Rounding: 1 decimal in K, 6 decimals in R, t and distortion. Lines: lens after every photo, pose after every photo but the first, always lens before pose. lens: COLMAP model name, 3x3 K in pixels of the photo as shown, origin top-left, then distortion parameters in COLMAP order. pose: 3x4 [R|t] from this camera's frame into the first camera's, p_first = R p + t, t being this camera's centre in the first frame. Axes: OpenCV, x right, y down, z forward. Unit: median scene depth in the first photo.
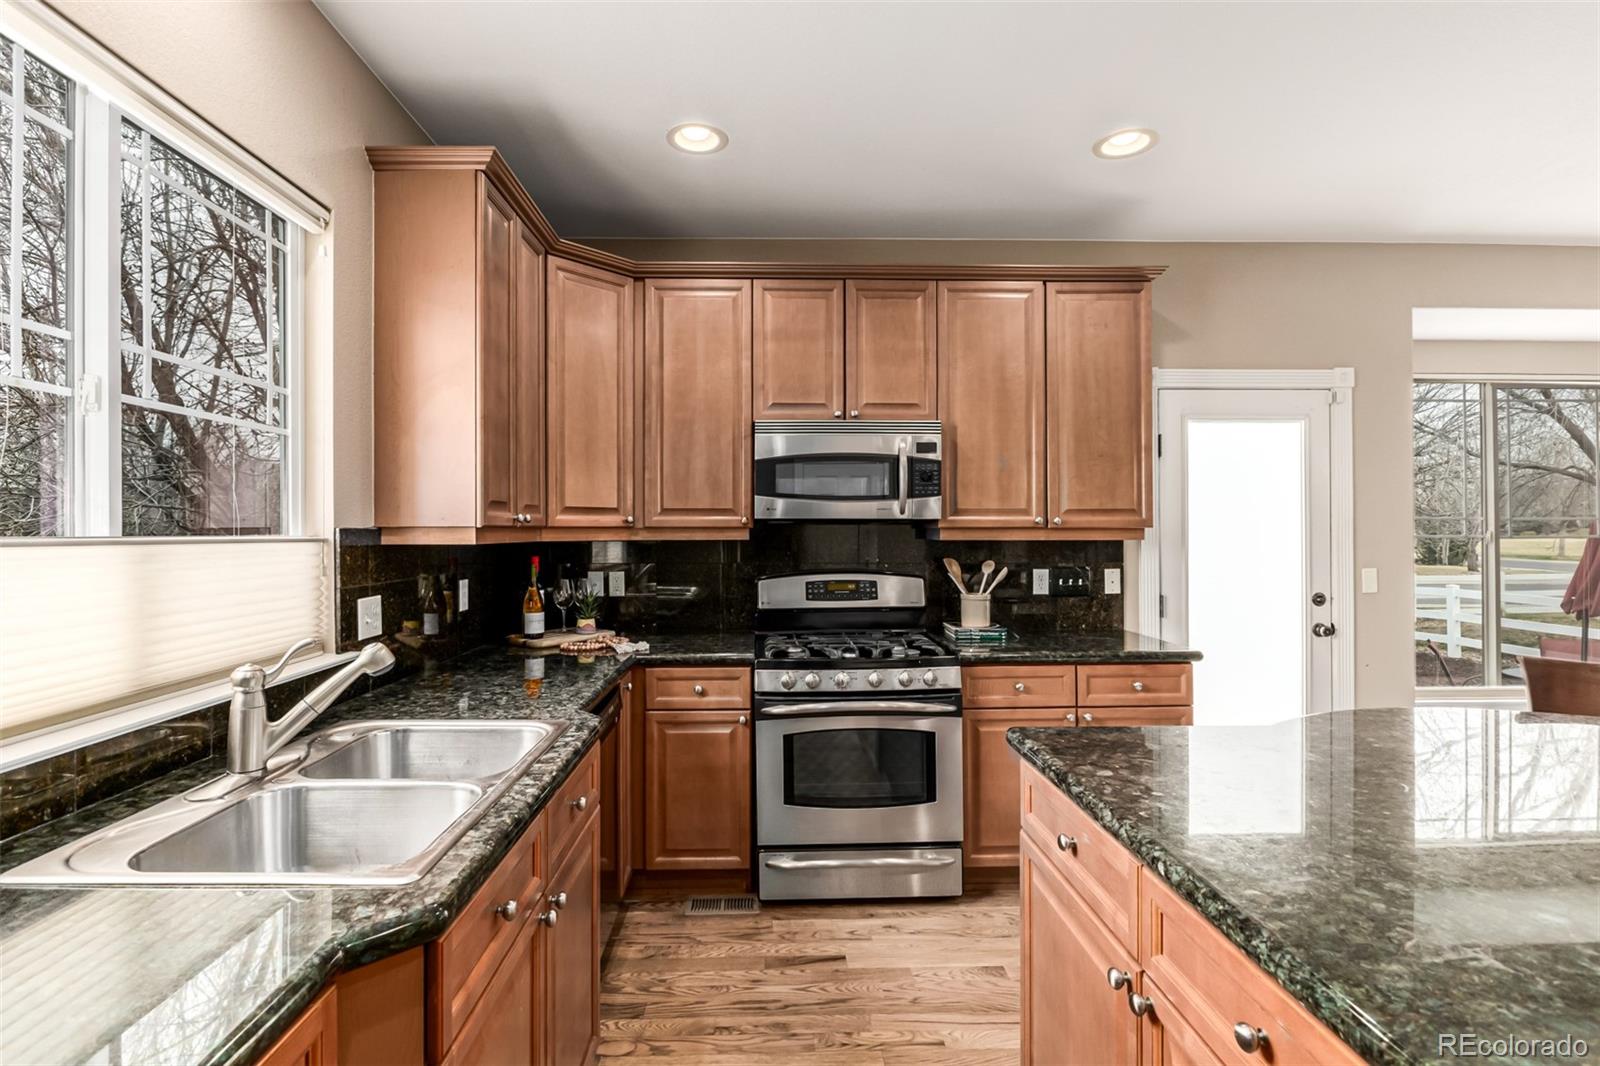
lens RADIAL K [[749.8, 0, 782.7], [0, 749.8, 528.1], [0, 0, 1]] dist [-0.011630, 0.001769]
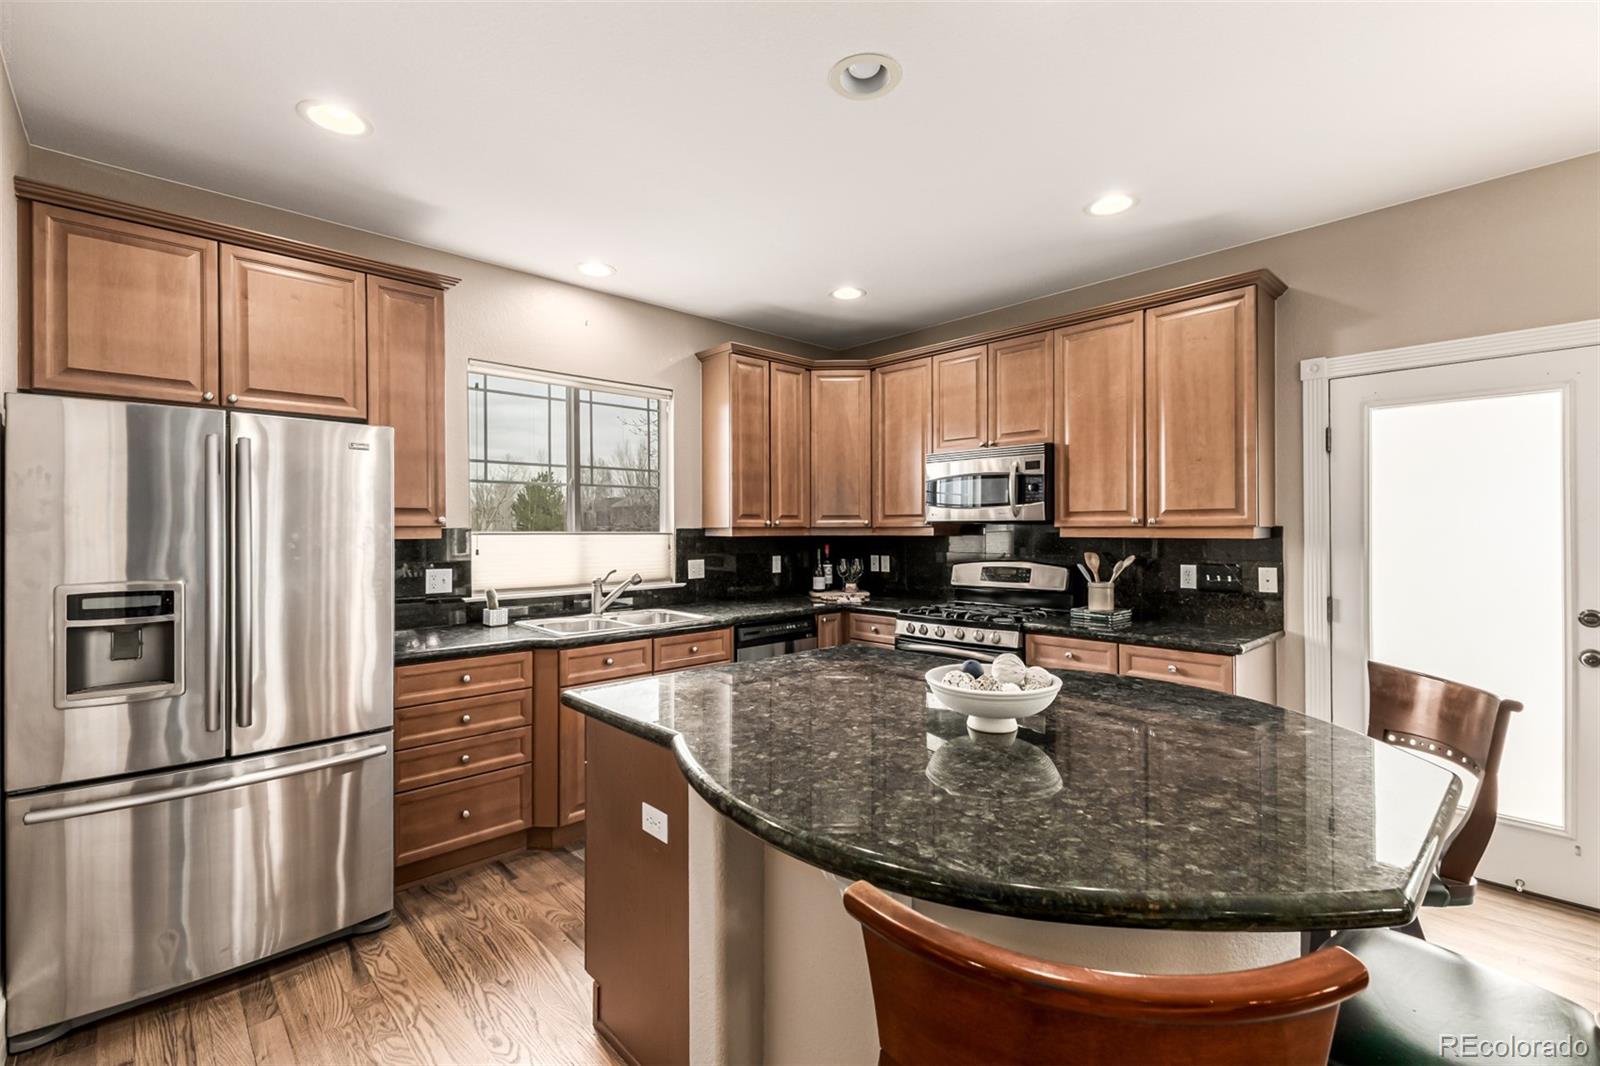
lens RADIAL K [[696.1, 0, 801.8], [0, 696.1, 529.5], [0, 0, 1]] dist [0.010497, -0.002915]
pose [[0.671444, 0.000600, -0.741055, 0.785659], [0.003559, 0.999986, 0.004035, -0.002573], [0.741046, -0.005347, 0.671433, -0.097424]]
